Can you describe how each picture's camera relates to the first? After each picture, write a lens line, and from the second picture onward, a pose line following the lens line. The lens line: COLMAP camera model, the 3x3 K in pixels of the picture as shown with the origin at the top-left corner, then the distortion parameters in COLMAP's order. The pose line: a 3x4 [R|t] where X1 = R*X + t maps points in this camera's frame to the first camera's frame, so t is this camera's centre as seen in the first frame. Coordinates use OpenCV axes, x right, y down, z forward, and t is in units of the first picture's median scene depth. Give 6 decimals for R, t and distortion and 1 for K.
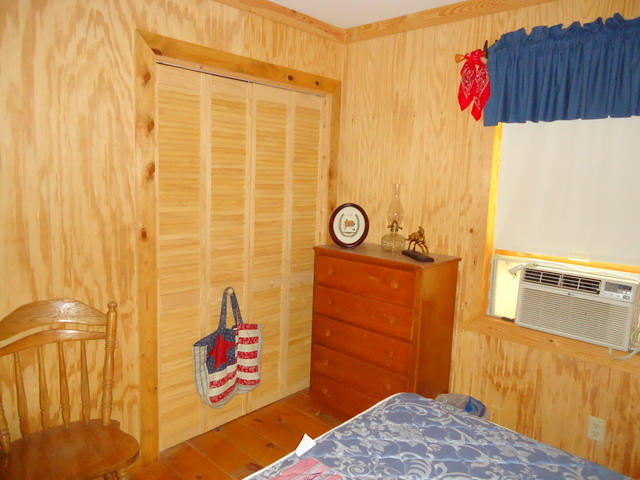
lens RADIAL K [[456.1, 0, 320.0], [0, 456.1, 240.0], [0, 0, 1]] dist [-0.006596, -0.004405]
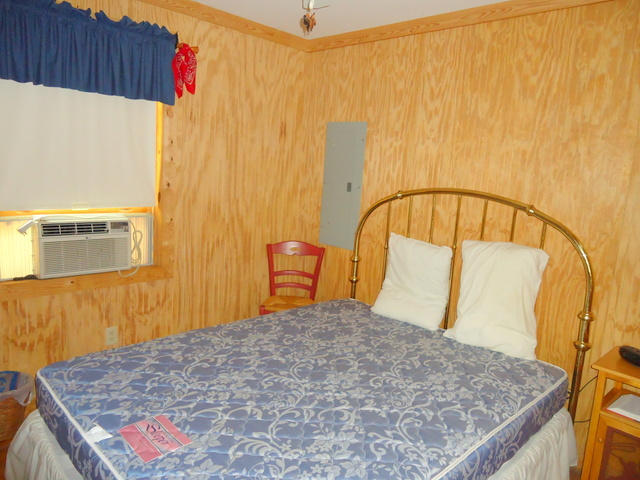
lens RADIAL K [[456.1, 0, 320.0], [0, 456.1, 240.0], [0, 0, 1]] dist [-0.006596, -0.004405]
pose [[0.023581, -0.190626, 0.981379, -0.610255], [0.071089, 0.979487, 0.188550, -0.058585], [-0.997191, 0.065320, 0.036649, 0.332901]]
